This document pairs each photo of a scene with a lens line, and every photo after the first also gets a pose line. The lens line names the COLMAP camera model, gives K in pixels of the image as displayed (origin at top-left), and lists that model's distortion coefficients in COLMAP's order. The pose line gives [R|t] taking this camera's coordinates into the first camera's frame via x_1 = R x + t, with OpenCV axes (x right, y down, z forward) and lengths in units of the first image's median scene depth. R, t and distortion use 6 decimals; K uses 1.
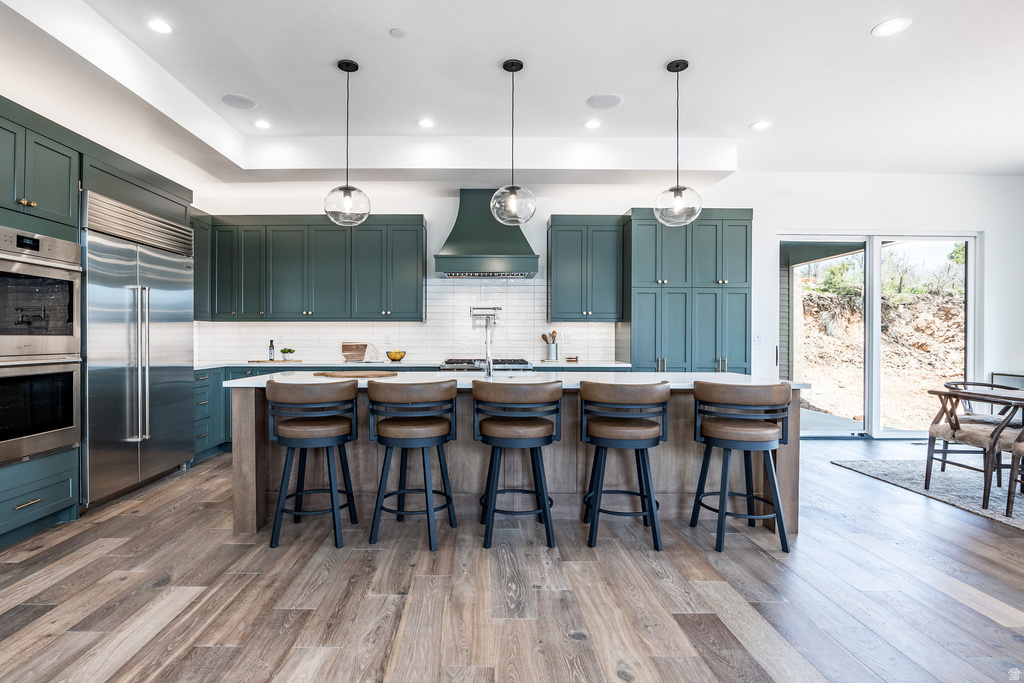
lens RADIAL K [[509.7, 0, 479.9], [0, 509.7, 336.0], [0, 0, 1]] dist [-0.012618, 0.002469]
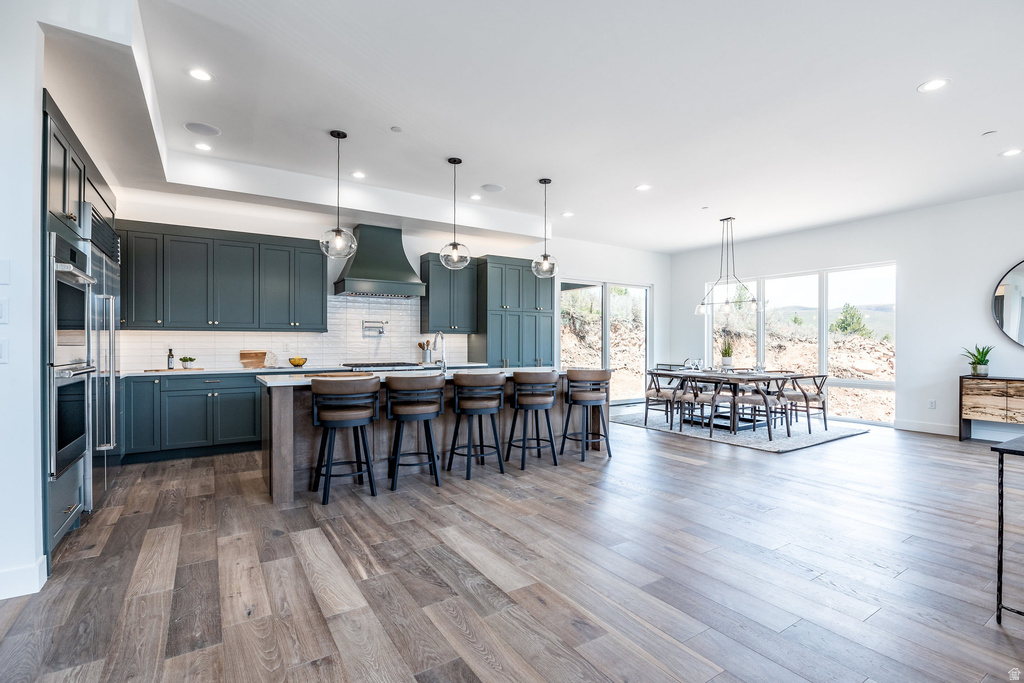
lens RADIAL K [[474.4, 0, 517.1], [0, 474.4, 345.9], [0, 0, 1]] dist [0.004663, 0.000077]
pose [[0.841970, -0.004868, 0.539502, -0.411395], [0.001393, 0.999976, 0.006849, -0.004262], [-0.539522, -0.005015, 0.841956, -0.199831]]
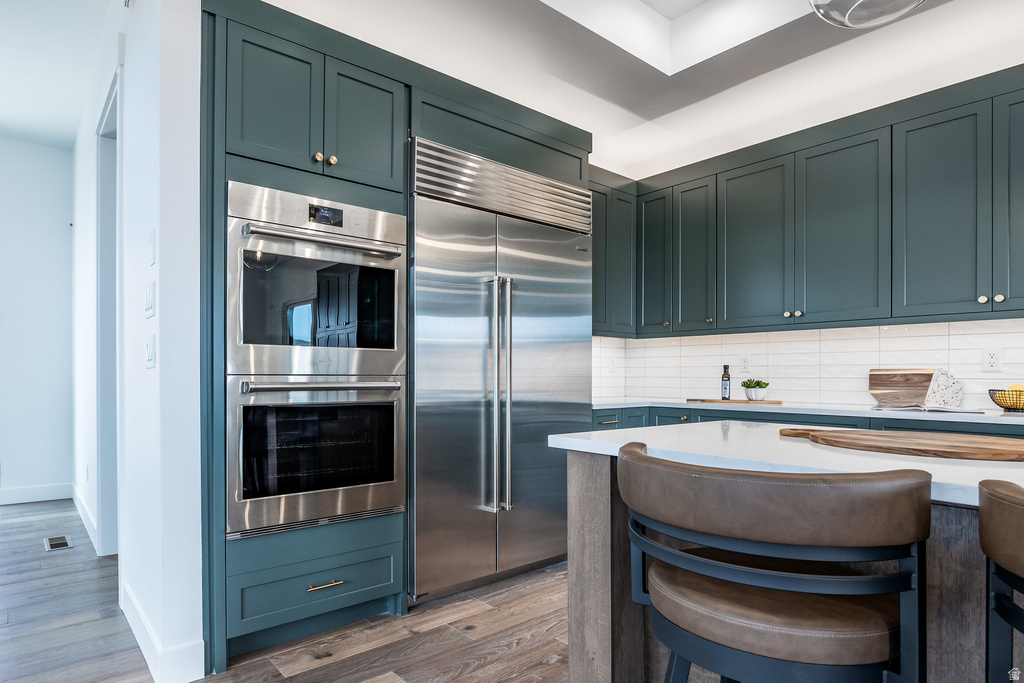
lens RADIAL K [[568.4, 0, 437.7], [0, 568.4, 380.4], [0, 0, 1]] dist [-0.013515, -0.001102]
pose [[0.605113, 0.007234, -0.796107, -0.107548], [-0.000304, 0.999961, 0.008855, 0.024059], [0.796140, -0.005116, 0.605091, 0.407725]]
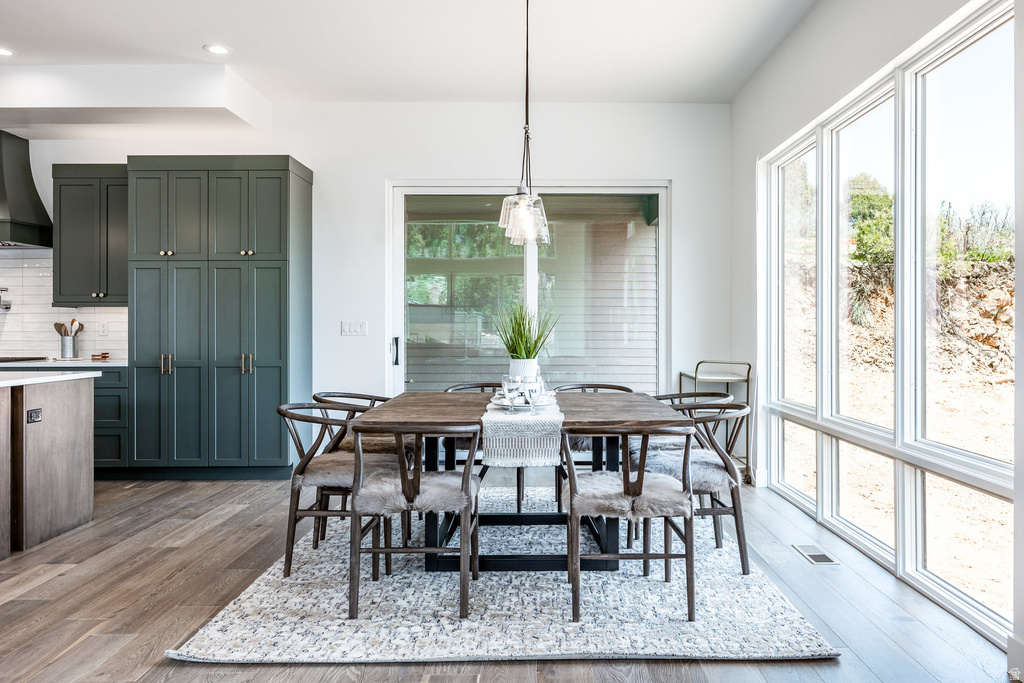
lens RADIAL K [[781.2, 0, 512.4], [0, 781.2, 340.2], [0, 0, 1]] dist [-0.000858, -0.000577]
pose [[0.999976, -0.003826, -0.005817, 1.024192], [0.003922, 0.999853, 0.016668, 0.006515], [0.005752, -0.016690, 0.999844, -0.192072]]
